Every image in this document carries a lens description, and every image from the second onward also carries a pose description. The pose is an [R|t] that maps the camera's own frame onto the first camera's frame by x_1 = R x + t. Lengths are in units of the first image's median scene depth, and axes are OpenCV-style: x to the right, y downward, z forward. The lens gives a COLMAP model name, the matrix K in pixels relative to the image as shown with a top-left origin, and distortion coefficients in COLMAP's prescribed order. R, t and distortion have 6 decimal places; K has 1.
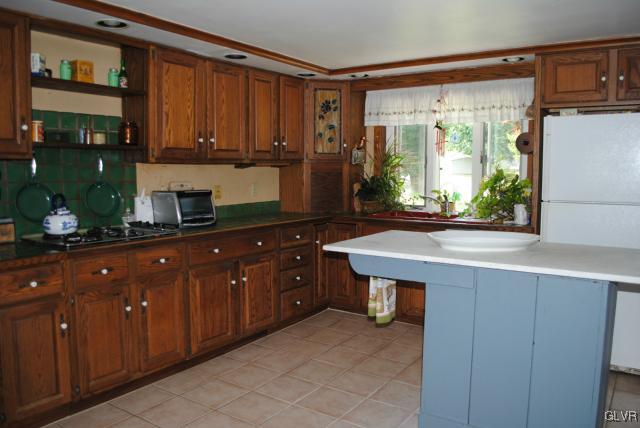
lens RADIAL K [[504.3, 0, 320.0], [0, 504.3, 214.0], [0, 0, 1]] dist [-0.084322, 0.008275]
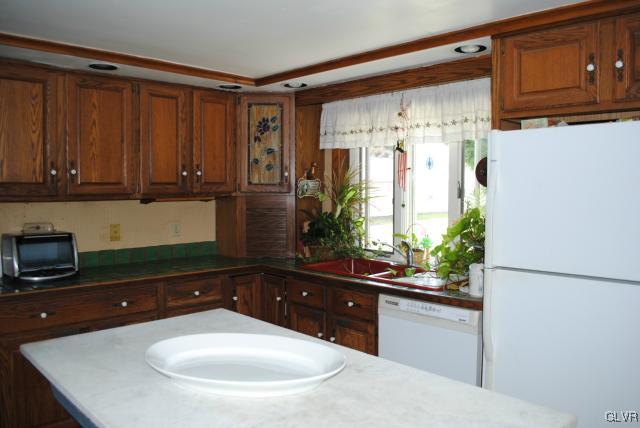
lens RADIAL K [[504.3, 0, 320.0], [0, 504.3, 214.0], [0, 0, 1]] dist [-0.084322, 0.008275]
pose [[0.980349, 0.012291, -0.196885, 0.276079], [-0.020037, 0.999099, -0.037400, -0.048696], [0.196248, 0.040610, 0.979713, 0.256371]]
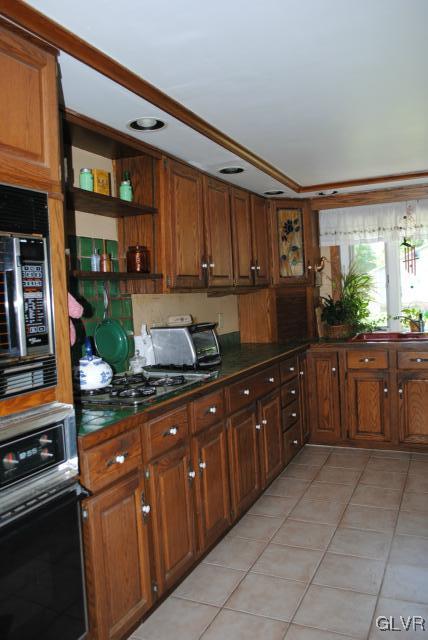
lens RADIAL K [[504.3, 0, 214.0], [0, 504.3, 320.0], [0, 0, 1]] dist [-0.084322, 0.008275]
pose [[0.986084, -0.061167, 0.154584, -0.295907], [0.068220, 0.996838, -0.040733, -0.014266], [-0.151603, 0.050712, 0.987140, 0.118586]]
